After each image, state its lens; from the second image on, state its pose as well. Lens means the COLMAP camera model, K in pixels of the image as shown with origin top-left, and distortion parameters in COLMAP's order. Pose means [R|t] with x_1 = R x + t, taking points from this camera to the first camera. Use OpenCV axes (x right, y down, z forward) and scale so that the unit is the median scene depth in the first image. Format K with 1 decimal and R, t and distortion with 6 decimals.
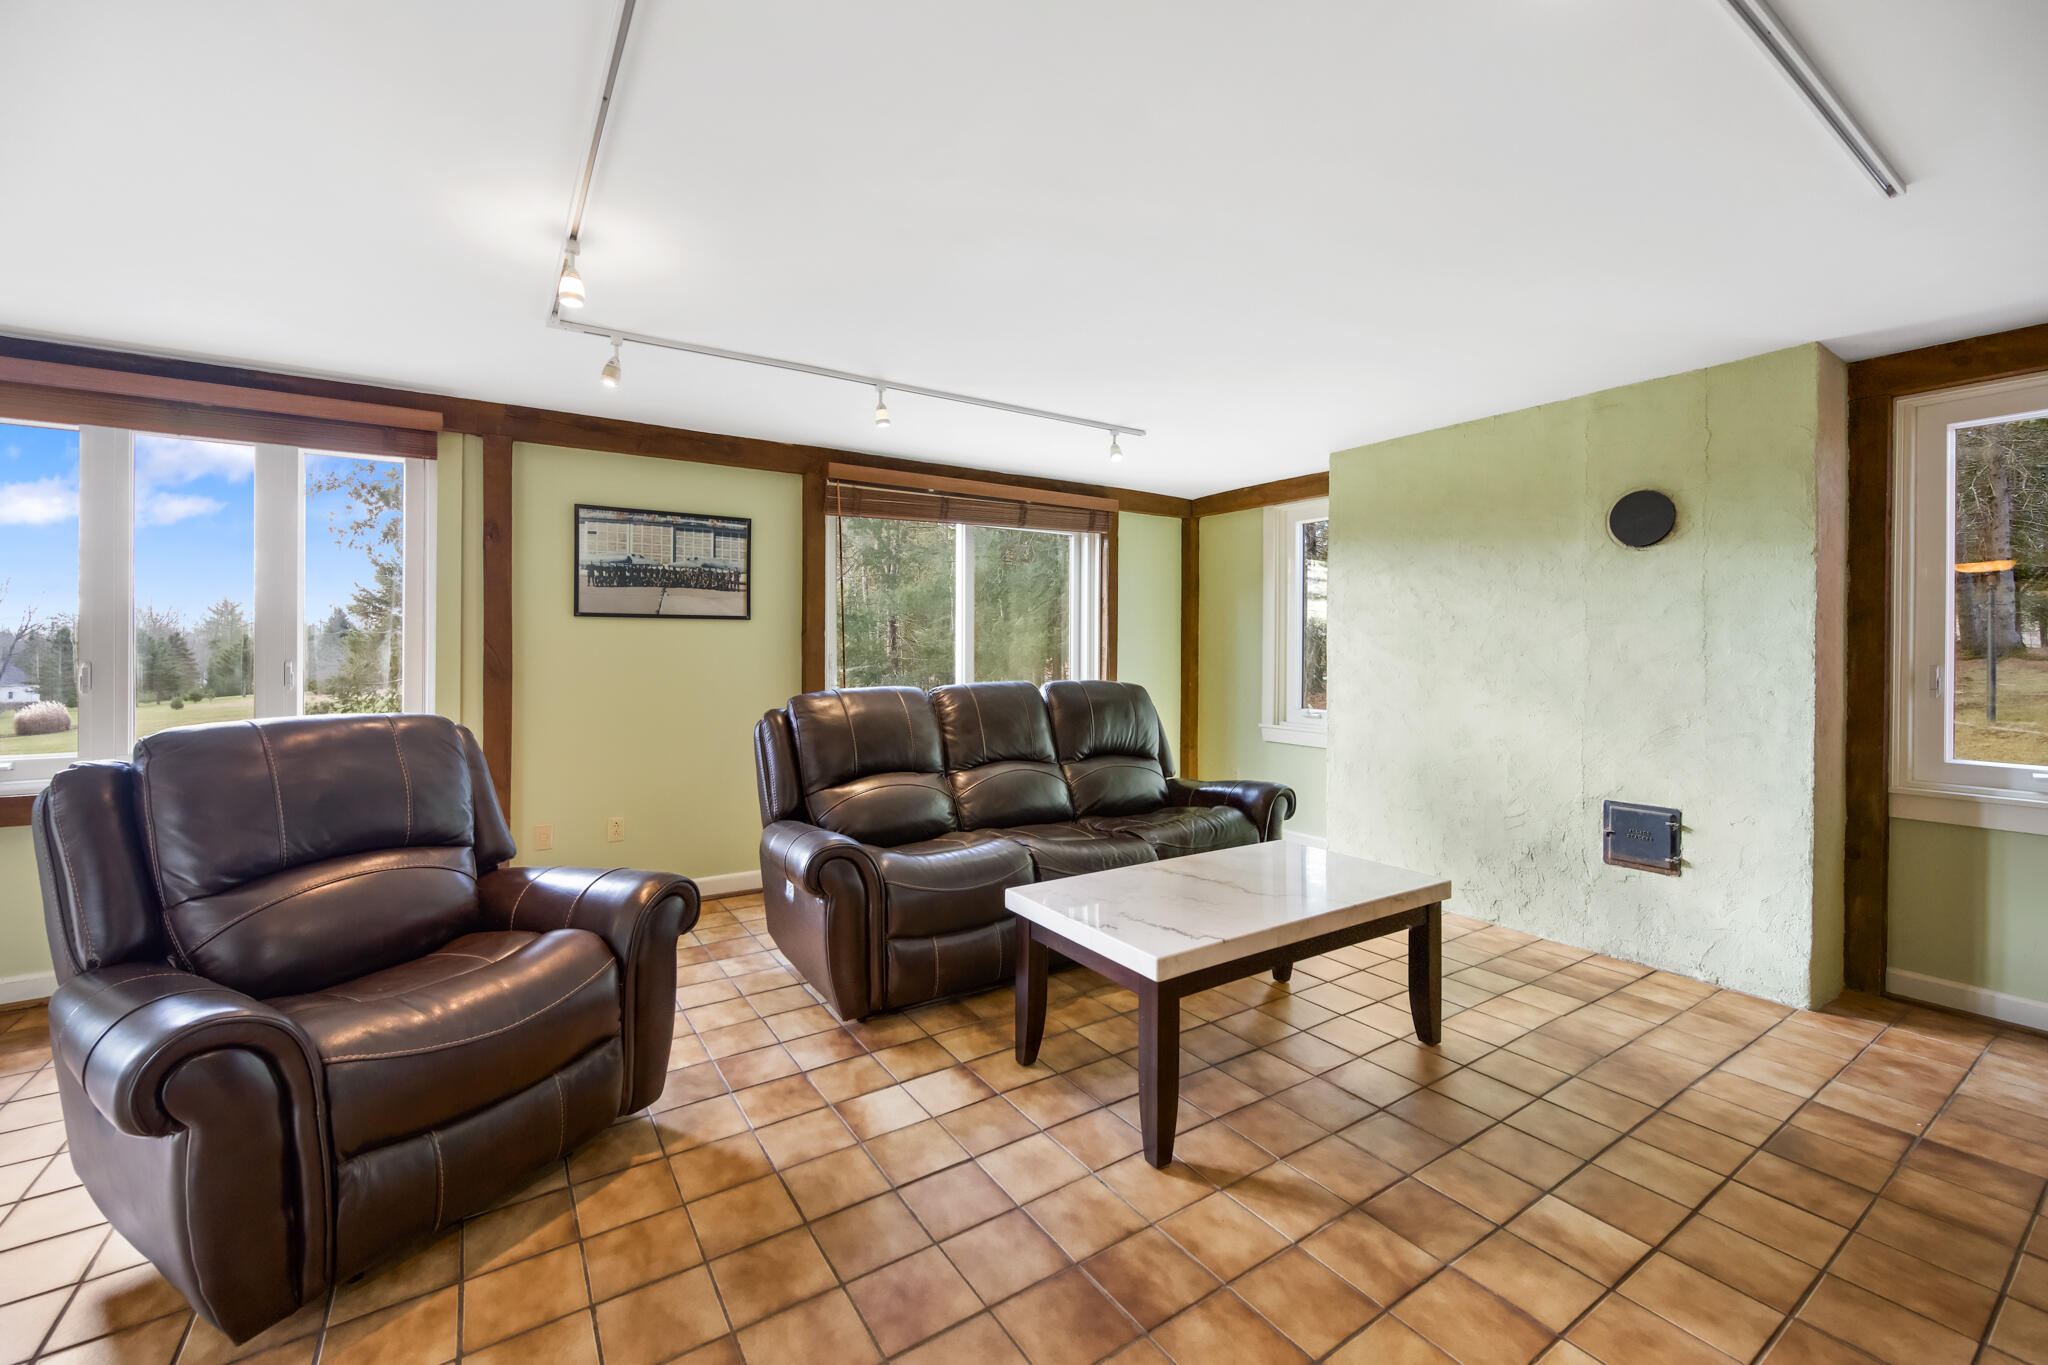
lens RADIAL K [[826.7, 0, 1013.5], [0, 826.7, 644.9], [0, 0, 1]] dist [-0.002128, 0.000709]
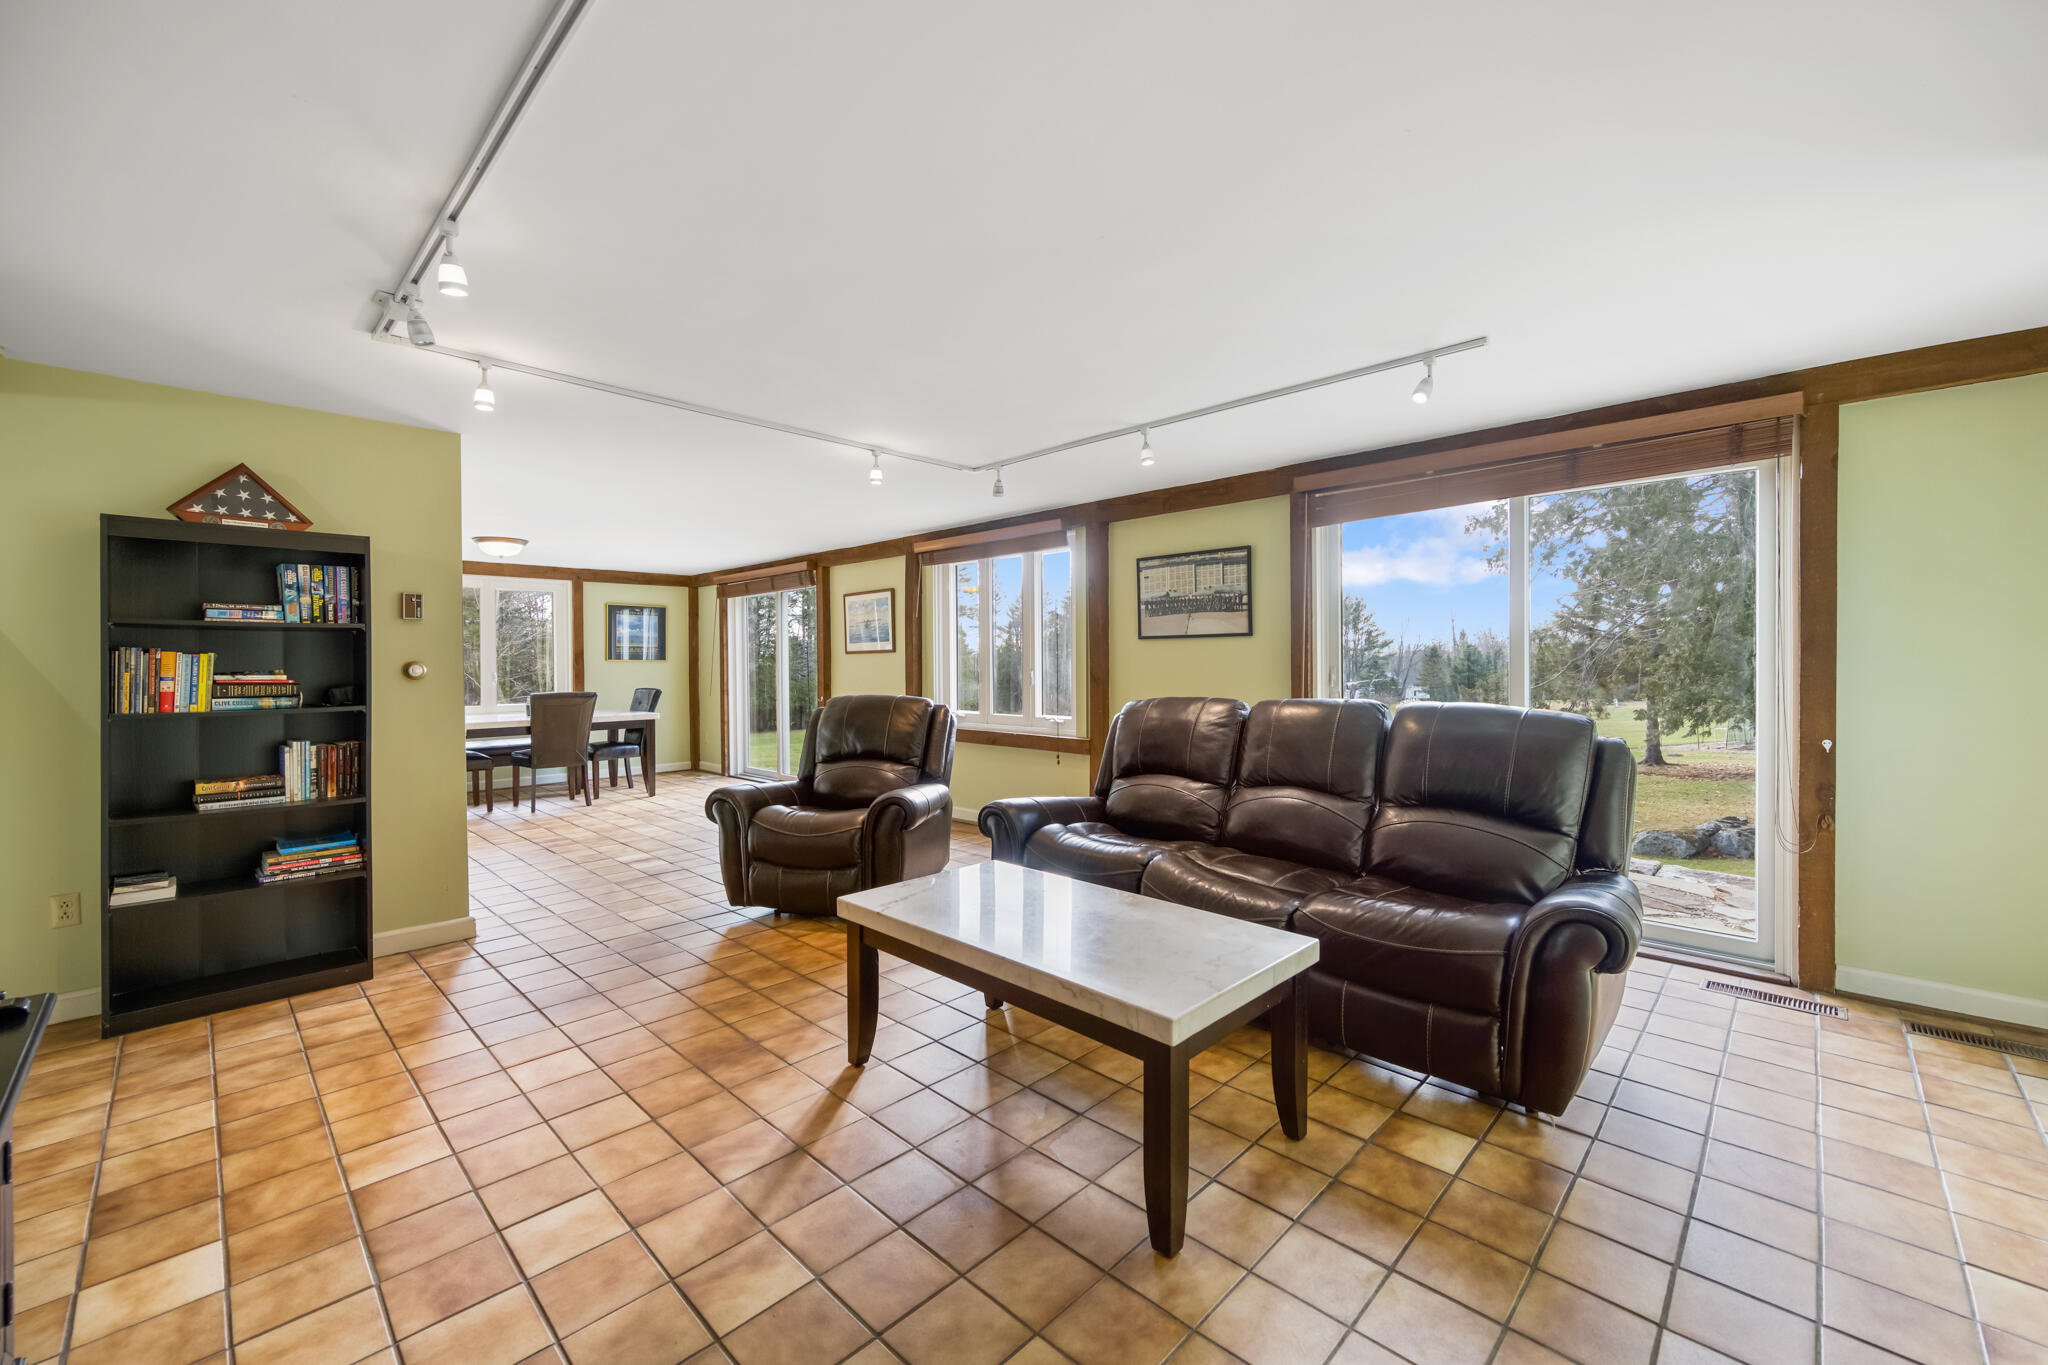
lens RADIAL K [[826.7, 0, 1023.4], [0, 826.7, 658.7], [0, 0, 1]] dist [-0.002128, 0.000709]
pose [[0.208547, -0.008621, -0.977974, 0.783633], [0.009069, 0.999935, -0.006881, 0.005396], [0.977970, -0.007434, 0.208611, 0.520941]]
